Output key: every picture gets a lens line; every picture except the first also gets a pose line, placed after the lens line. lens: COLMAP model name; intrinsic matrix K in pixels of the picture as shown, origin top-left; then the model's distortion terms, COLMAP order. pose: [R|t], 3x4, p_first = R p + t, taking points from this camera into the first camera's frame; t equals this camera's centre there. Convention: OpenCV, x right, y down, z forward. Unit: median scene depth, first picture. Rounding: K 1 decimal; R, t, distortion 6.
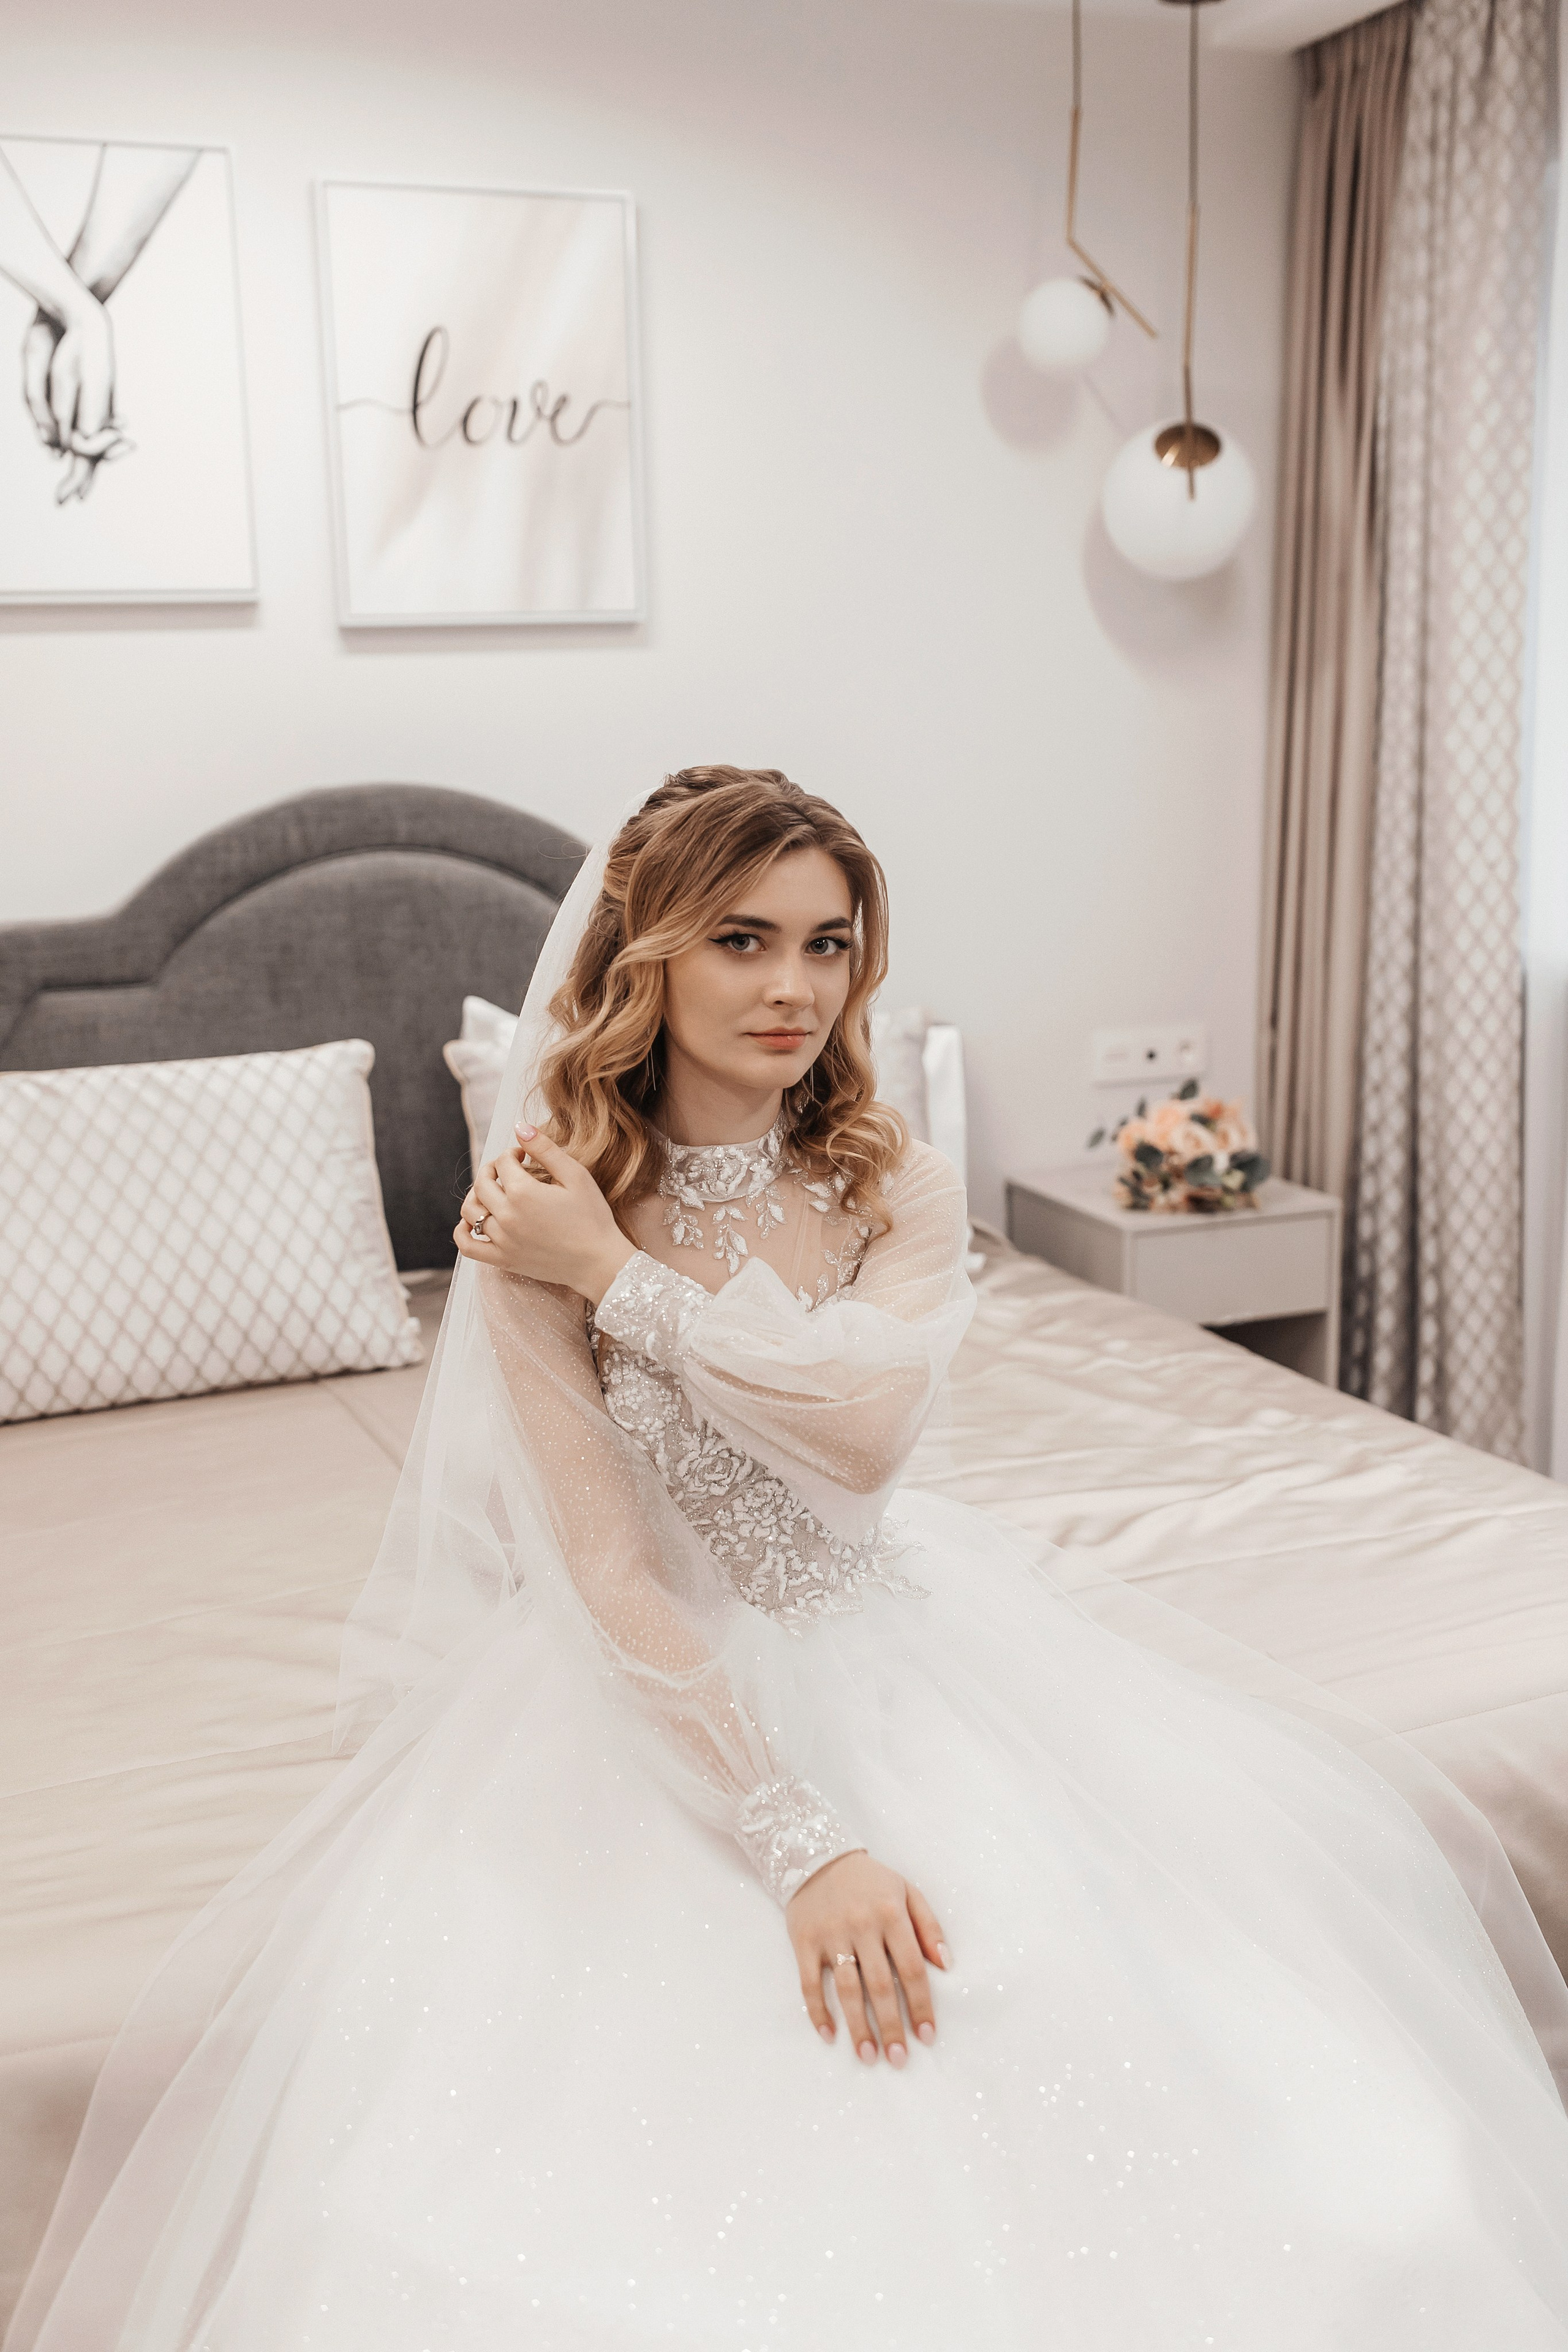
lens RADIAL K [[2322.5, 0, 784.8], [0, 2322.5, 1135.0], [0, 0, 1]] dist [-0.010205, 0.019494]
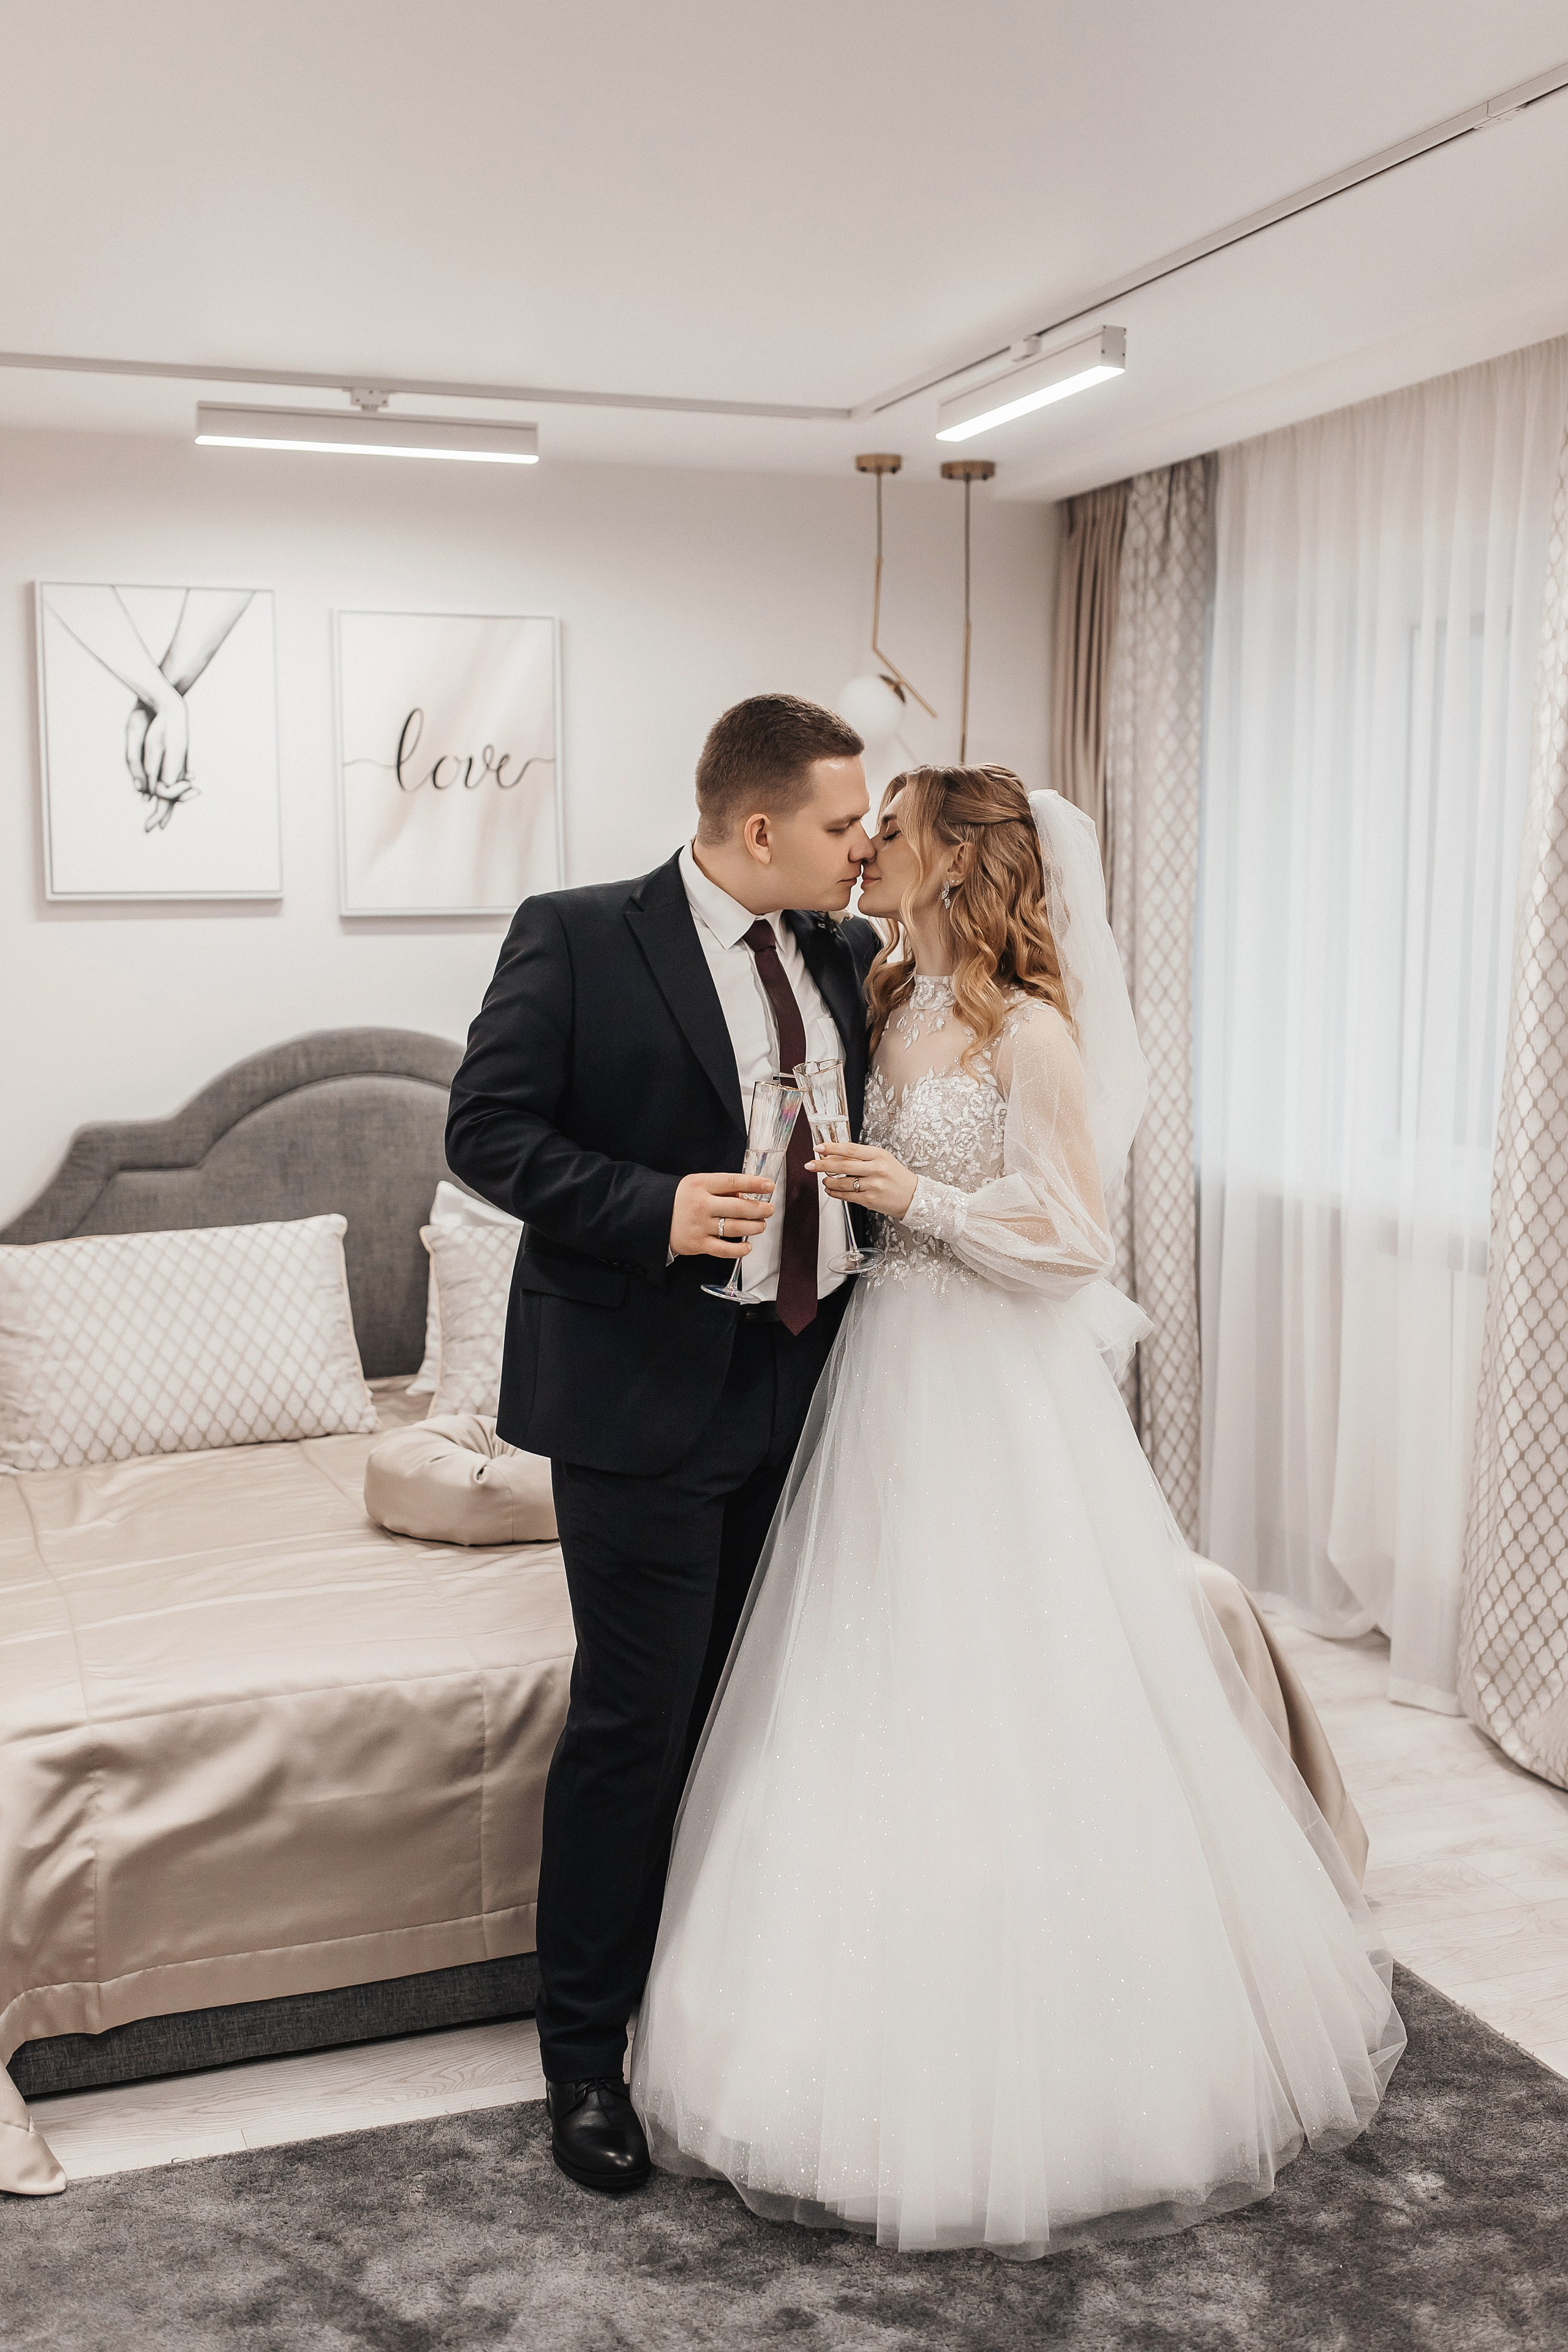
lens RADIAL K [[2446.0, 0, 786.4], [0, 2446.0, 1135.3], [0, 0, 1]] dist [-0.001154, 0.009149]
pose [[0.999600, 0.021151, -0.018782, 0.108962], [-0.022519, 0.996860, -0.075912, 0.019255], [0.017118, 0.076305, 0.996938, -0.461742]]
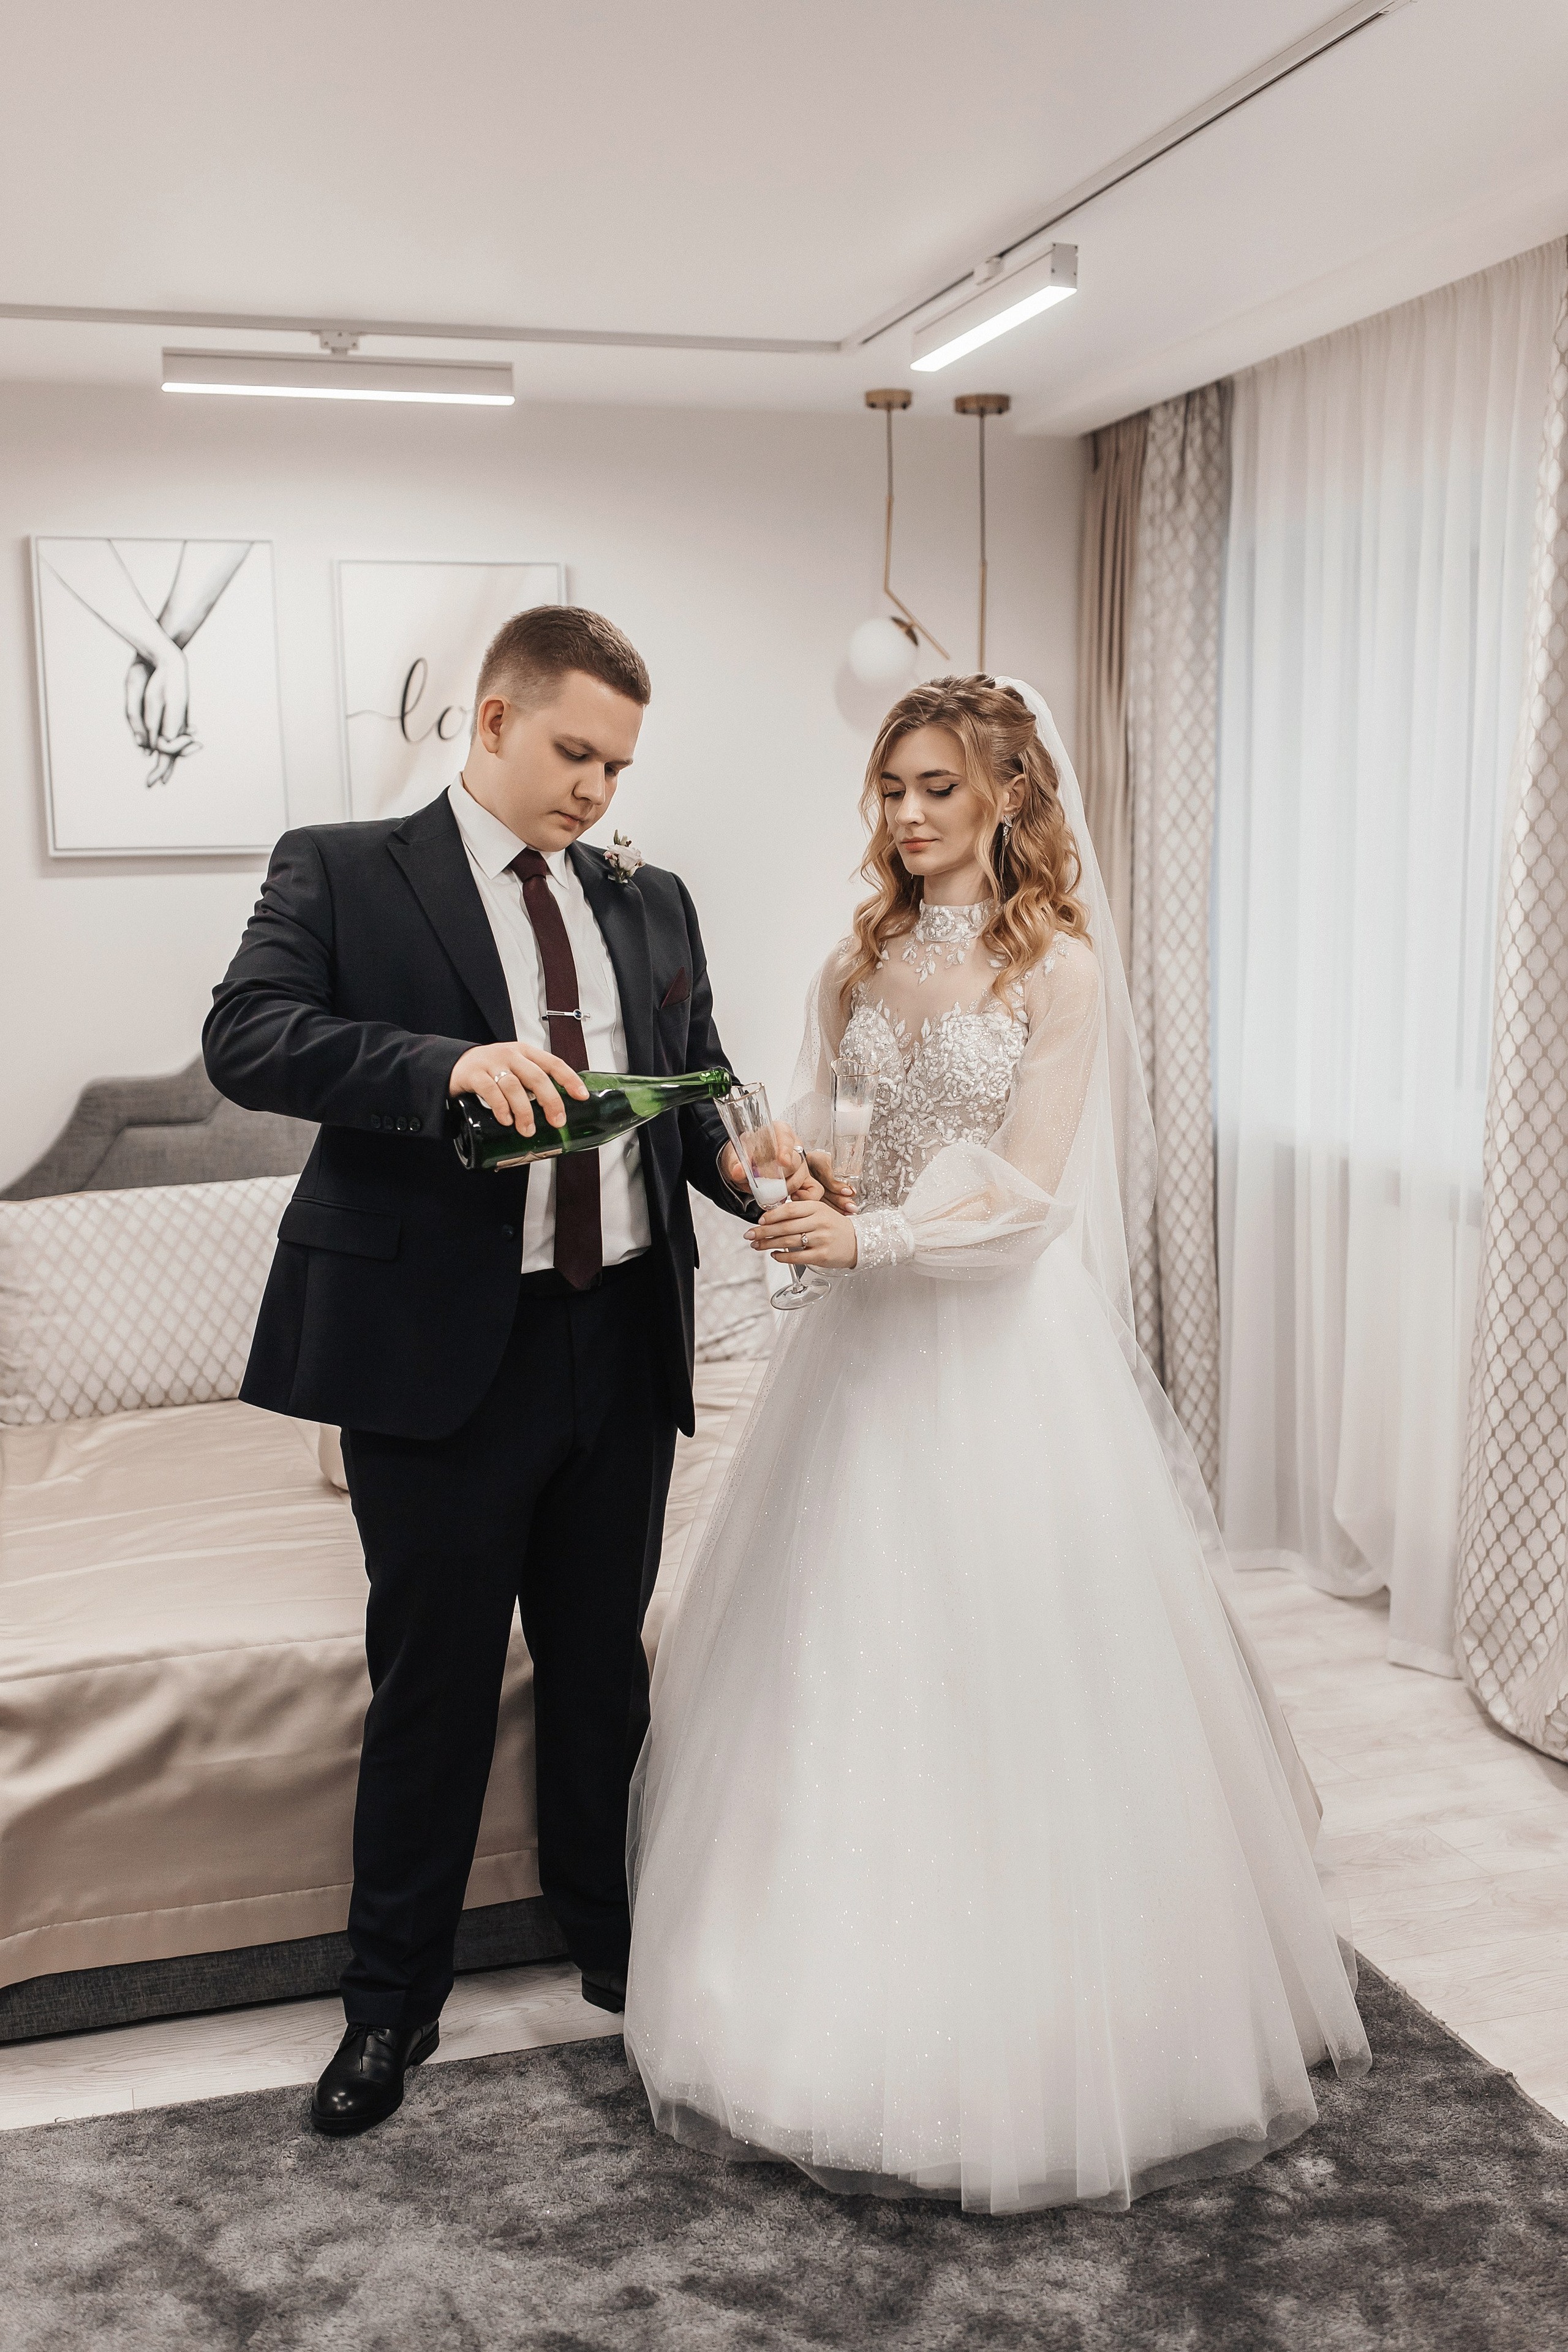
lens RADIAL K [[2405.5, 0, 827.3], [0, 2405.5, 1166.5], [0, 0, 1]] dist [0.000567, 0.006904]
pose [[0.996975, 0.018028, -0.075598, 0.211095], [-0.021155, 0.998944, -0.040778, 0.012561], [0.074783, 0.042254, 0.996304, -0.416865]]
